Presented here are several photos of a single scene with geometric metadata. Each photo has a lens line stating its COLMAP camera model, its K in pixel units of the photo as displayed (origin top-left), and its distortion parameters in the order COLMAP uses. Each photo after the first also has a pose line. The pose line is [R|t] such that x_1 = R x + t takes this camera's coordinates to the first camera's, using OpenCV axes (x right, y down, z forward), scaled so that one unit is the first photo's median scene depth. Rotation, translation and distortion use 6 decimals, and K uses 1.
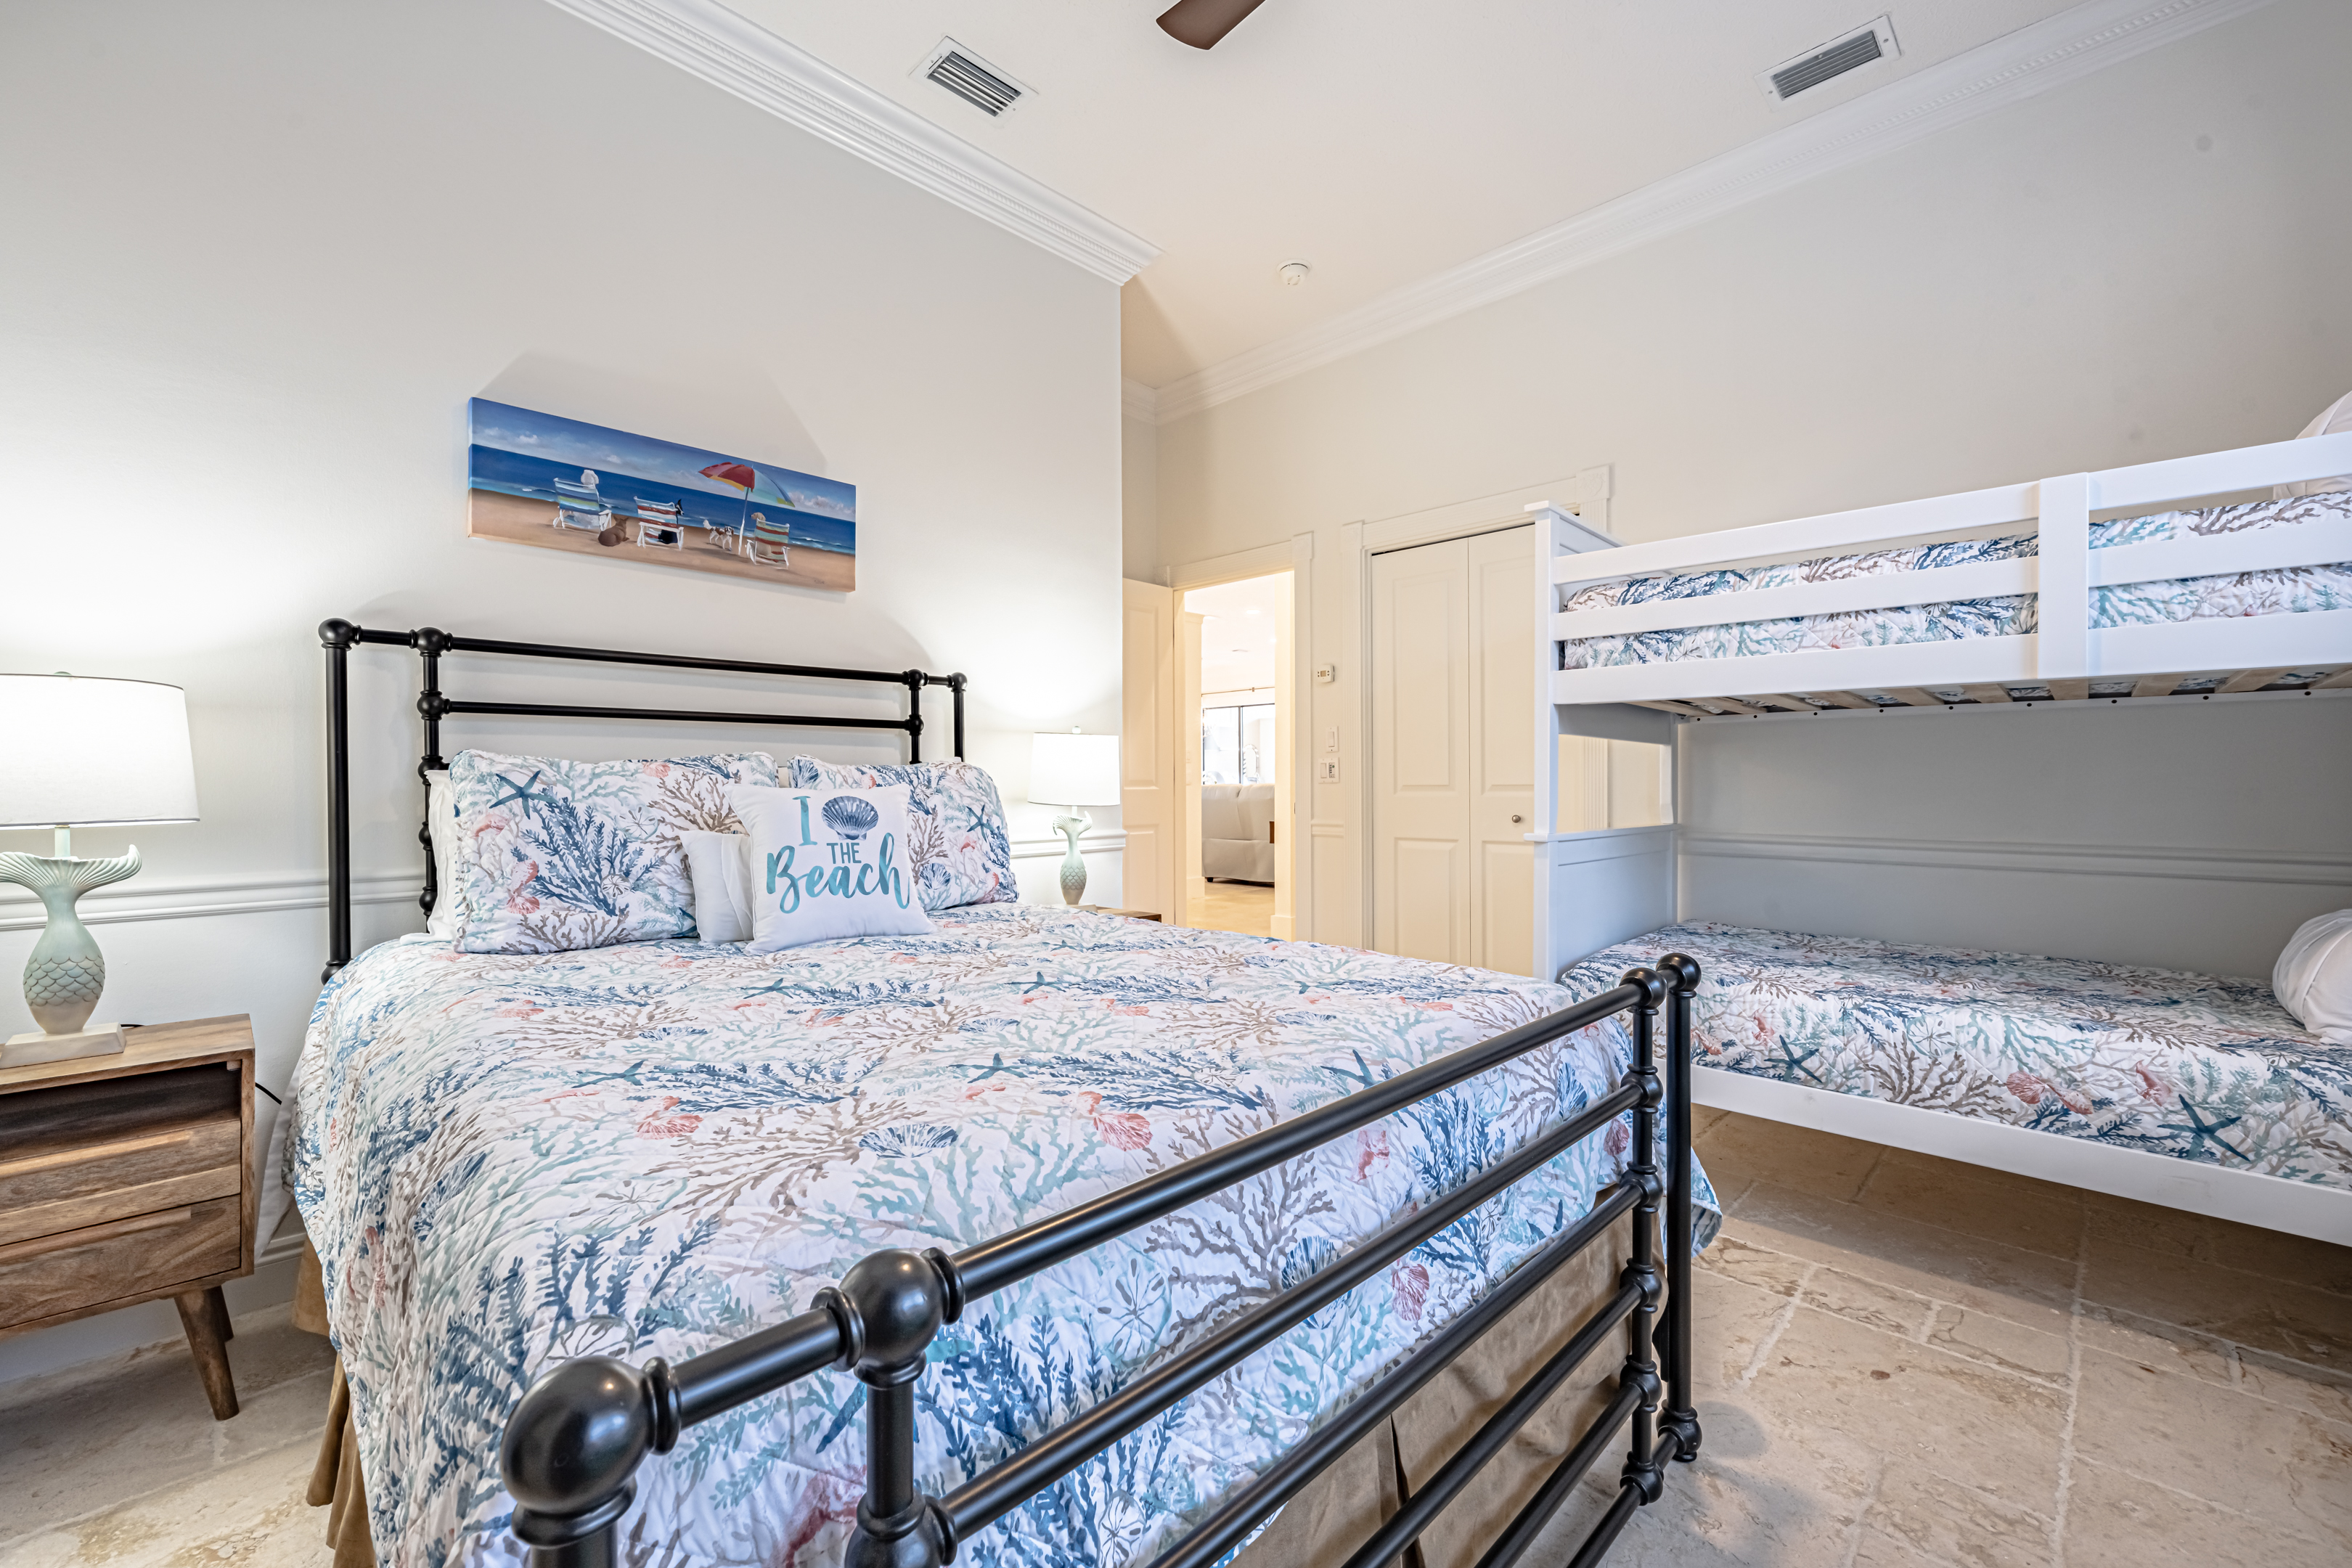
lens RADIAL K [[958.8, 0, 1167.0], [0, 958.8, 796.0], [0, 0, 1]] dist [-0.001611, 0.000112]
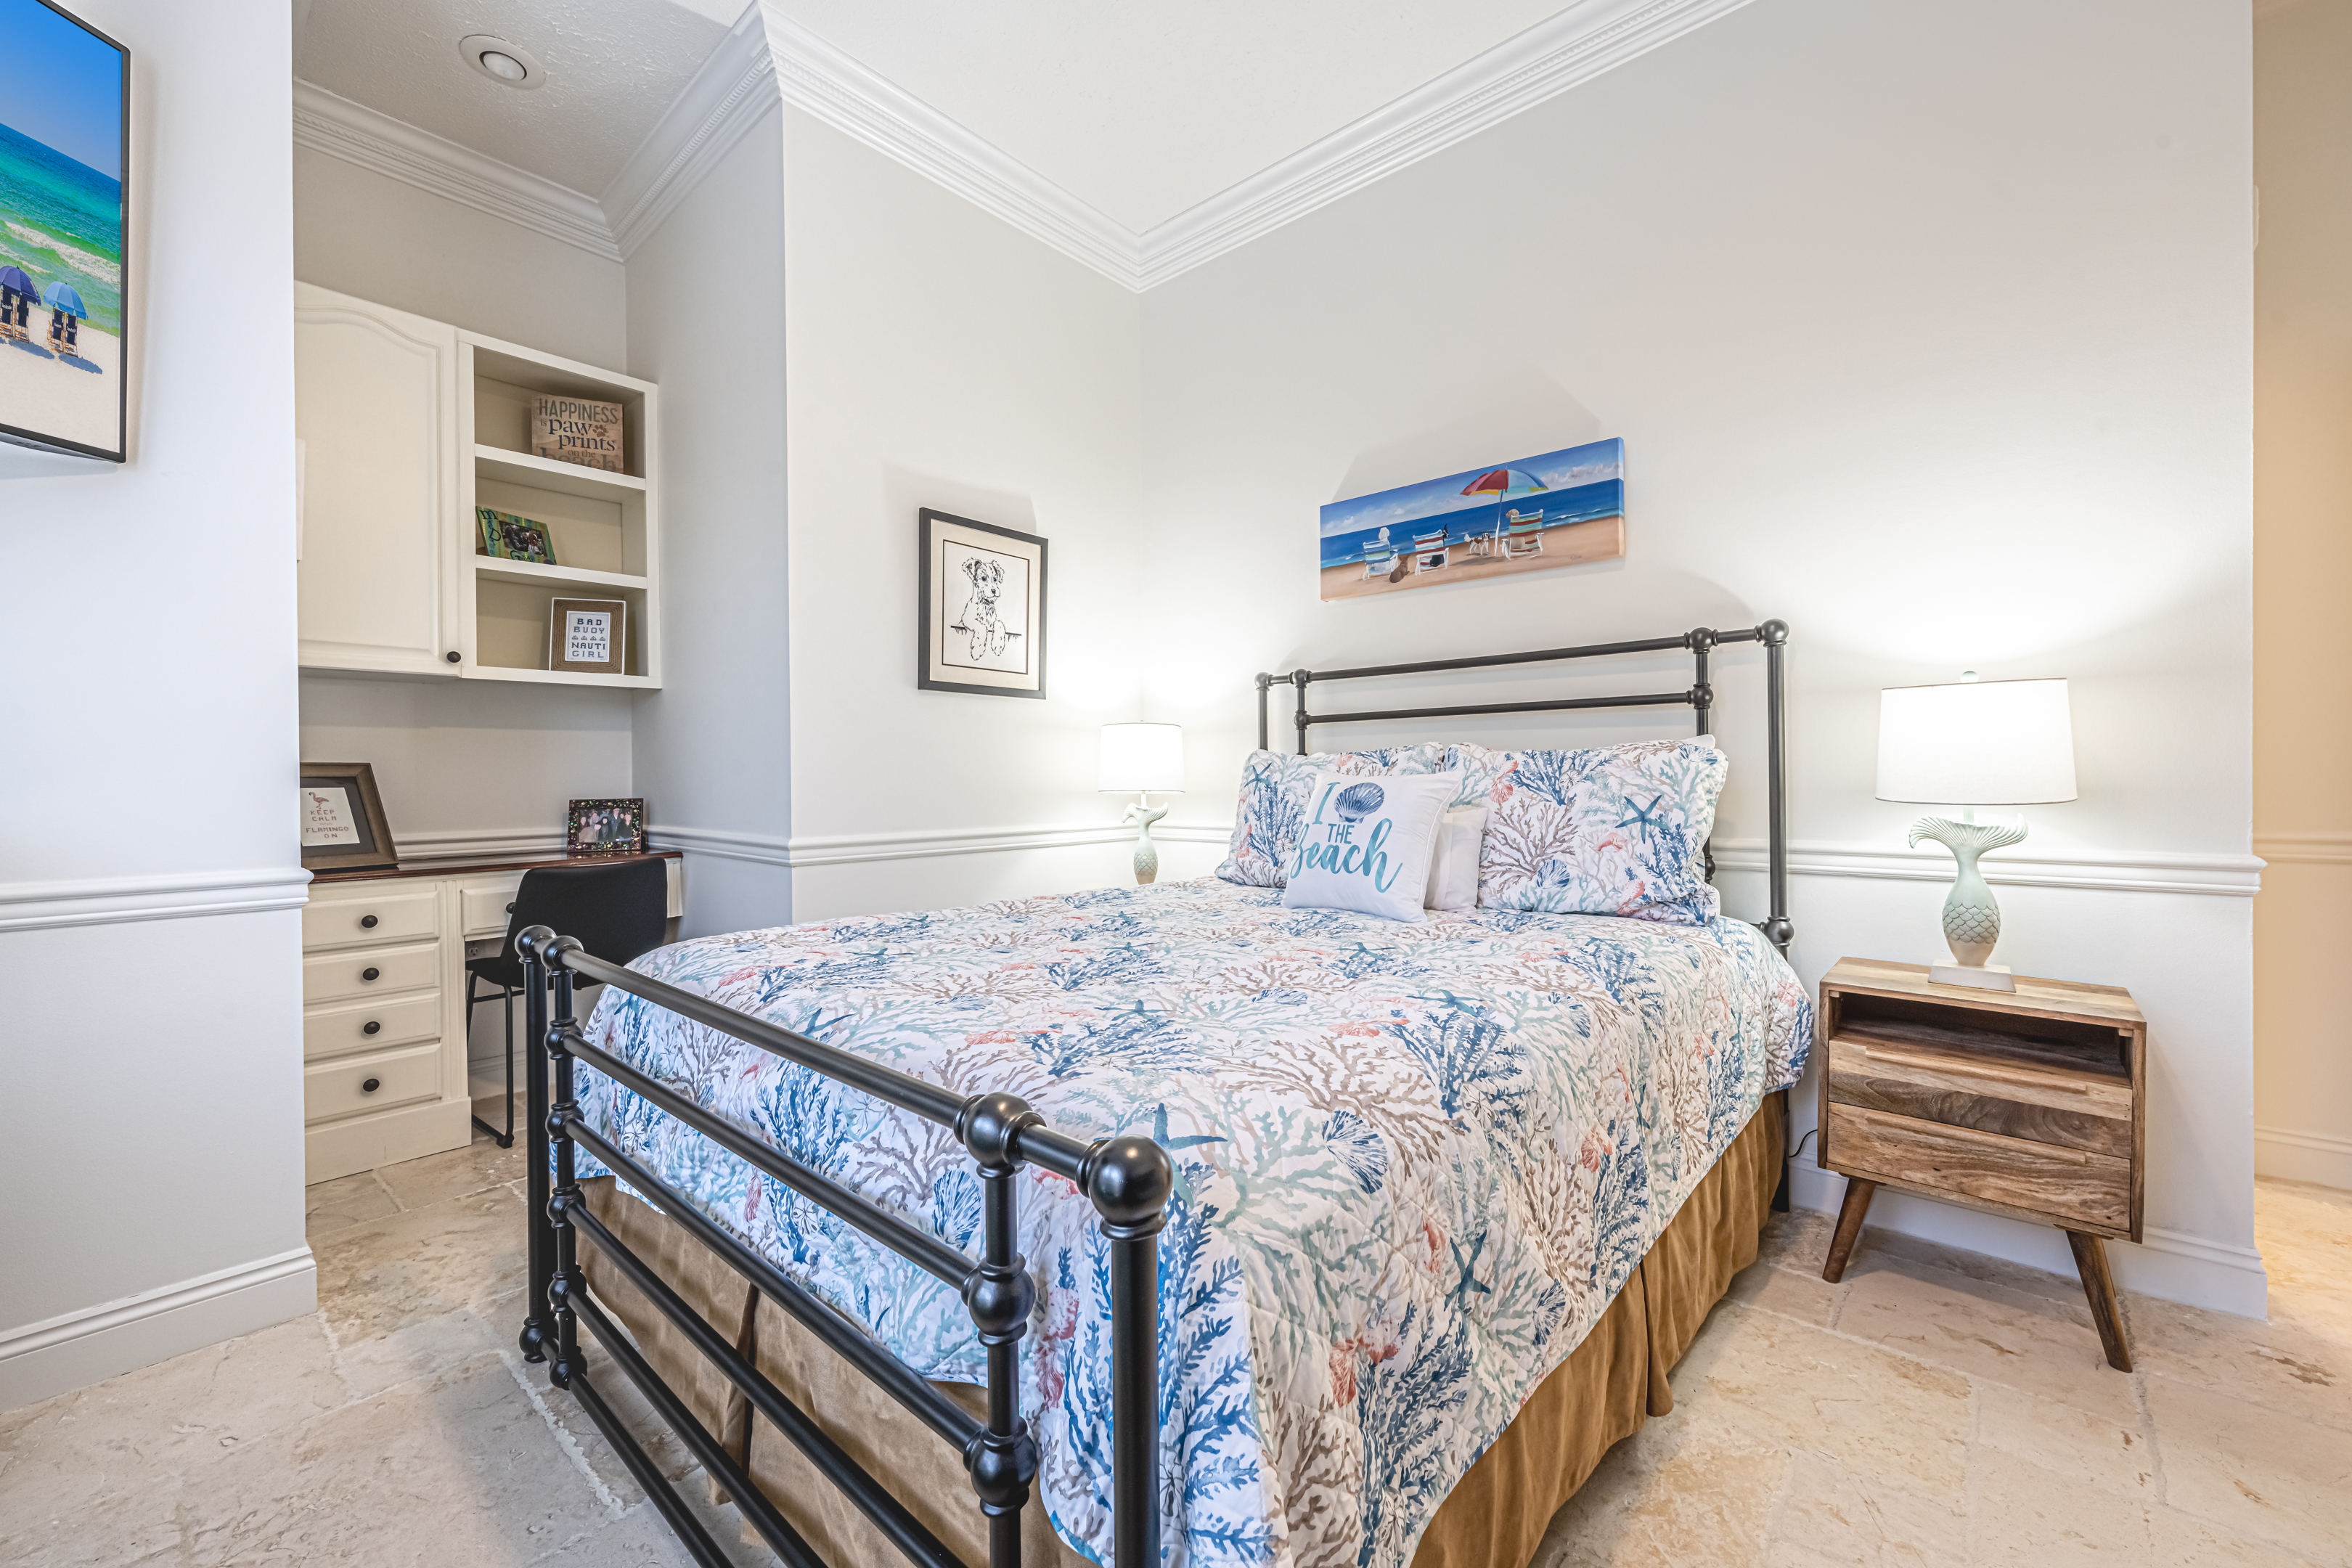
lens RADIAL K [[930.9, 0, 1172.1], [0, 930.9, 792.6], [0, 0, 1]] dist [-0.001798, -0.000093]
pose [[0.059660, 0.023237, -0.997948, 0.808543], [-0.004108, 0.999726, 0.023033, -0.013948], [0.998210, 0.002725, 0.059739, 0.812654]]
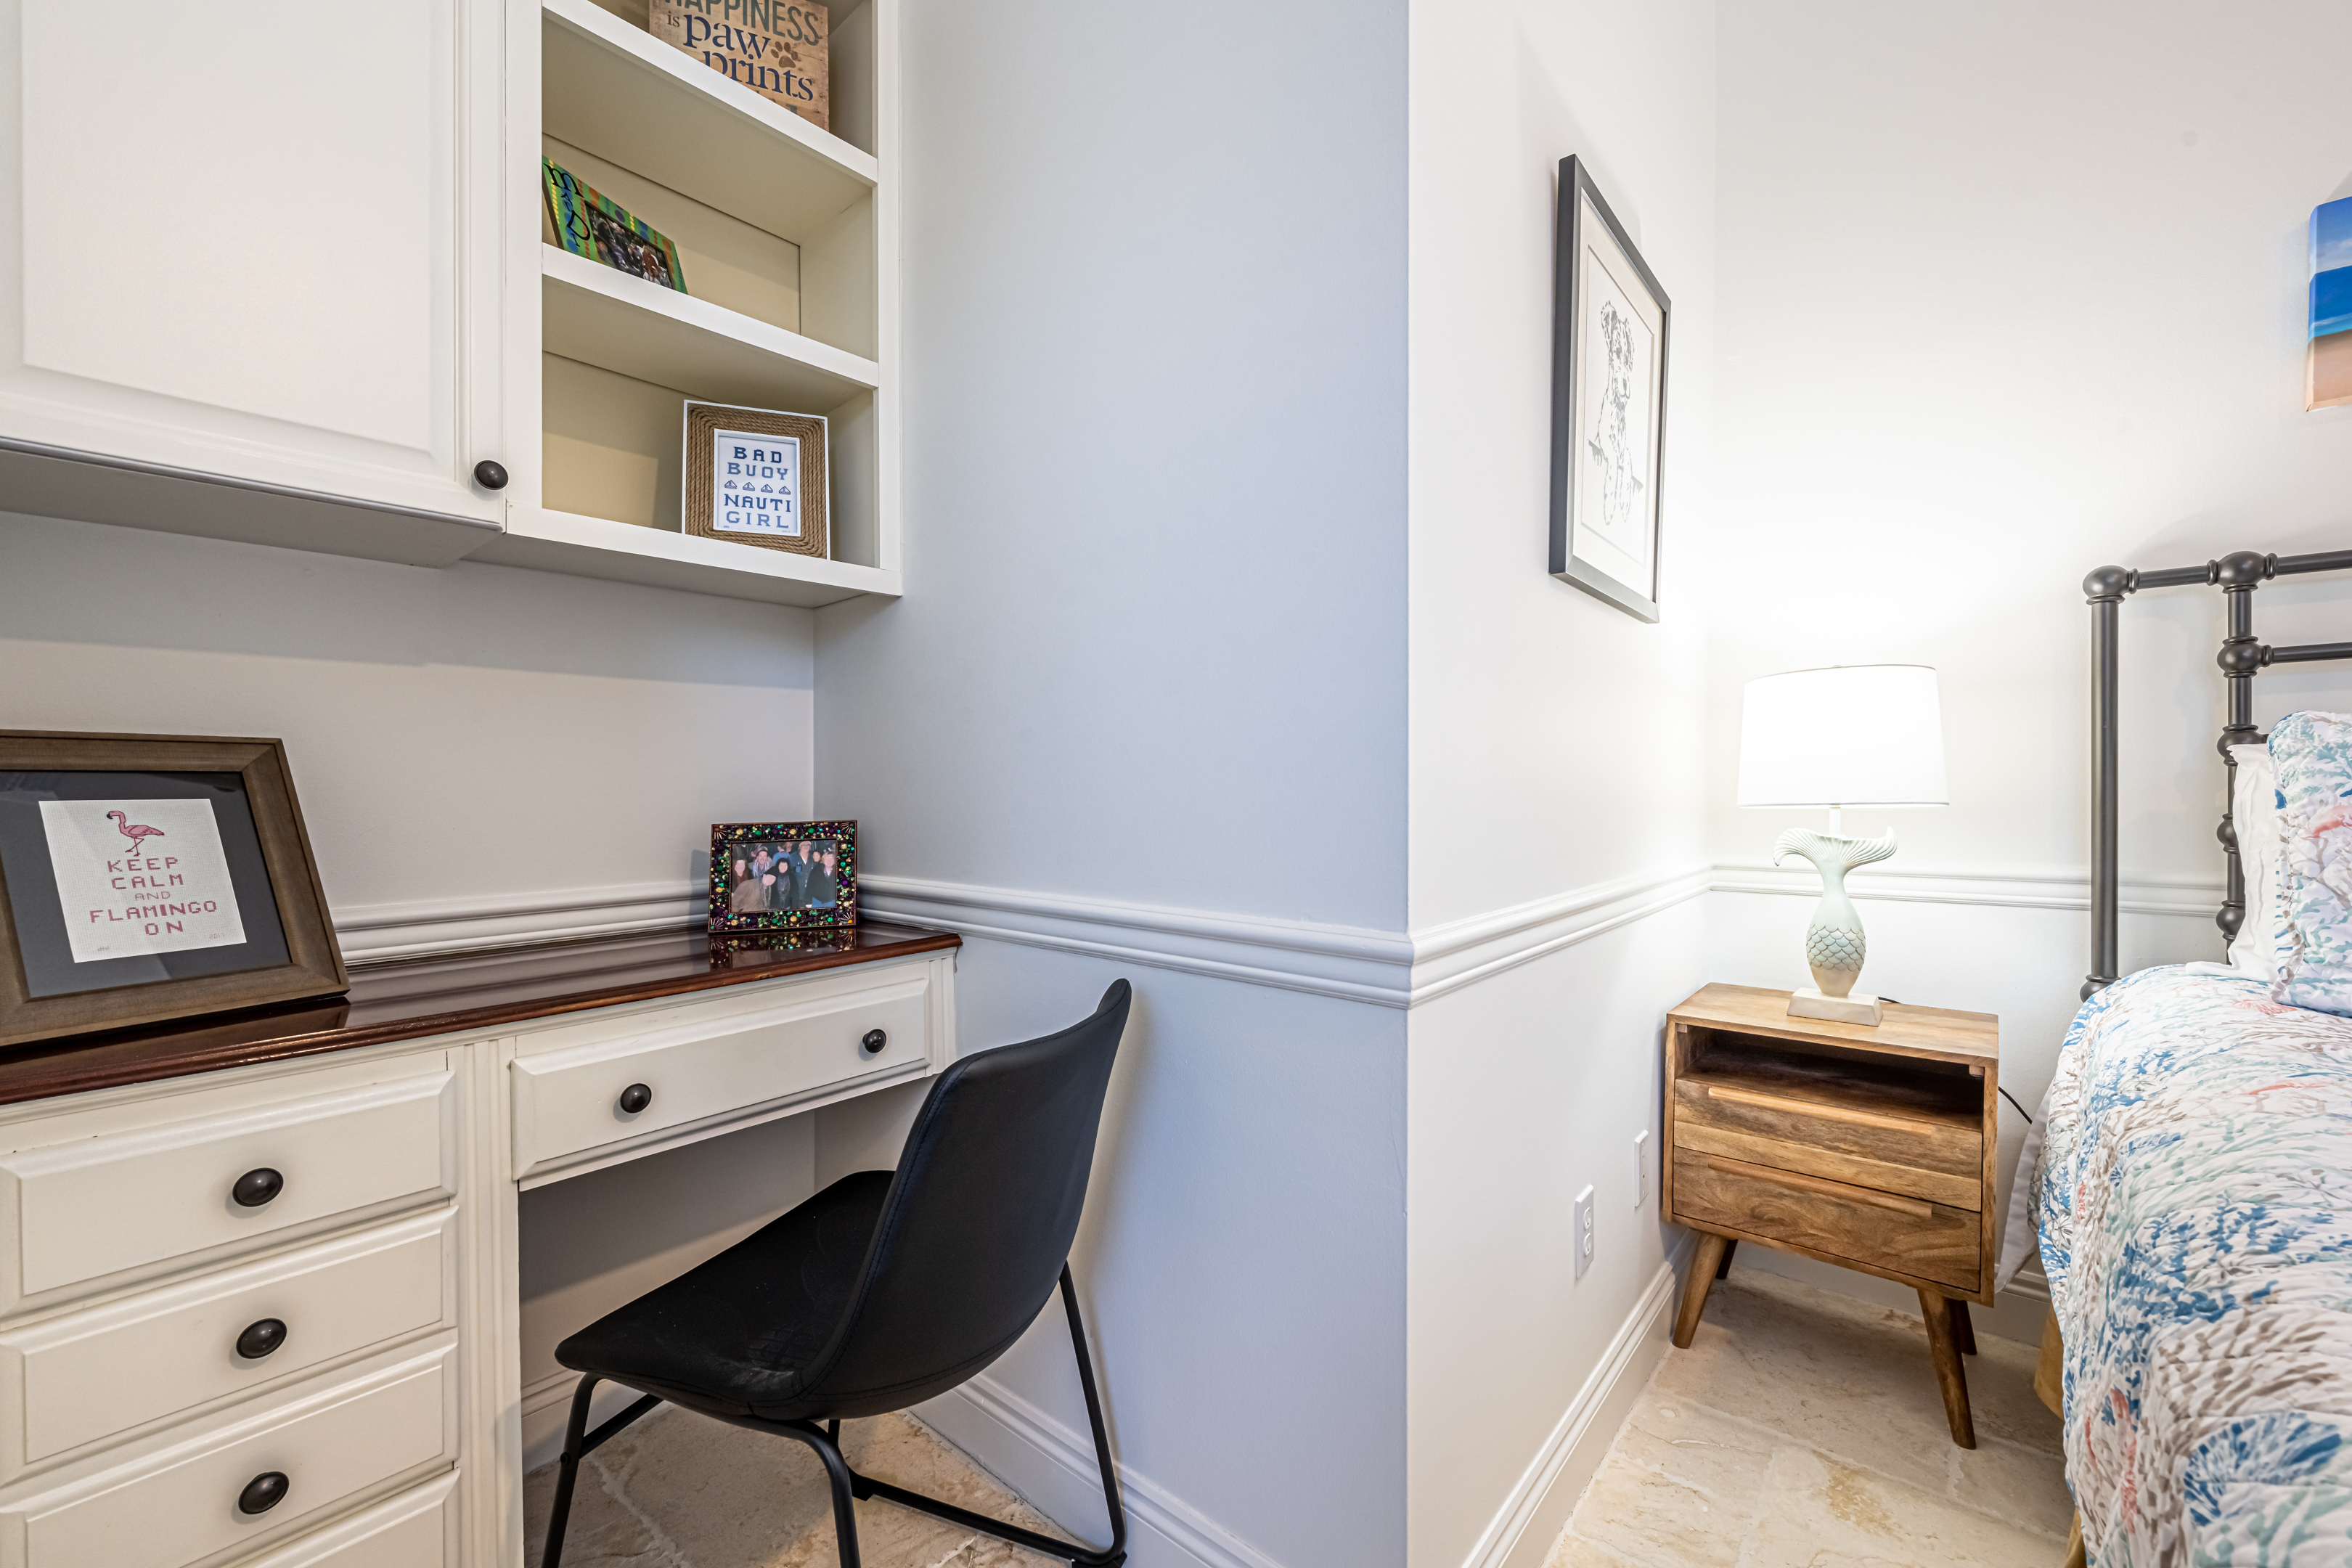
lens RADIAL K [[950.7, 0, 1174.4], [0, 950.7, 795.0], [0, 0, 1]] dist [-0.000815, 0.000241]
pose [[0.072860, 0.012789, -0.997260, -0.108786], [-0.003316, 0.999915, 0.012581, 0.006085], [0.997337, 0.002390, 0.072896, 0.144461]]
